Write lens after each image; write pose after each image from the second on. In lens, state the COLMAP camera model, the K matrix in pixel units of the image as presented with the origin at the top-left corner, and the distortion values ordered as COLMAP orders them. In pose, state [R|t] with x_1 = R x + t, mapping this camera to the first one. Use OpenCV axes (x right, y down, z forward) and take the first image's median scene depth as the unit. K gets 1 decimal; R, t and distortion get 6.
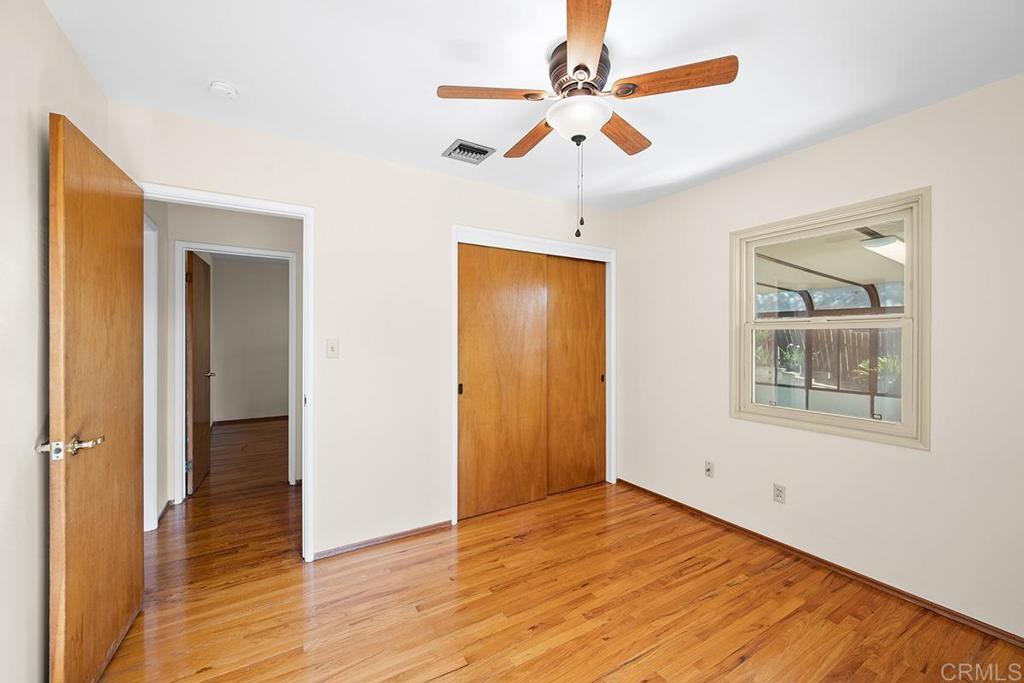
lens RADIAL K [[406.5, 0, 506.2], [0, 406.5, 346.0], [0, 0, 1]] dist [0.000847, -0.000509]
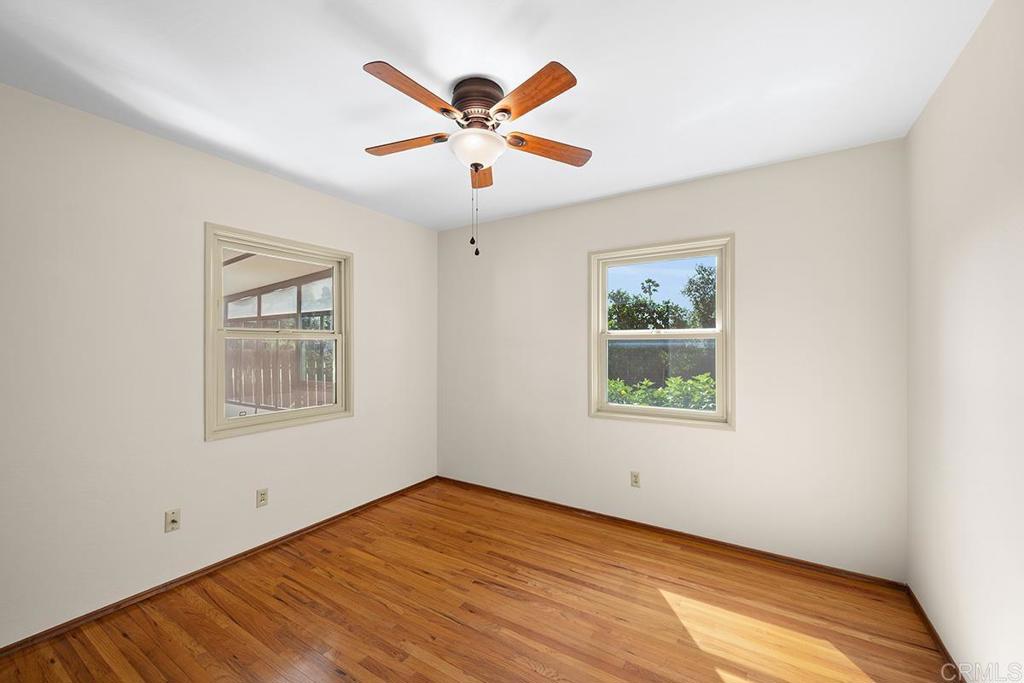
lens RADIAL K [[406.5, 0, 515.3], [0, 406.5, 346.7], [0, 0, 1]] dist [0.000847, -0.000509]
pose [[-0.468419, -0.002085, 0.883504, -0.607753], [0.013886, 0.999856, 0.009722, -0.024974], [-0.883397, 0.016822, -0.468323, 1.018480]]
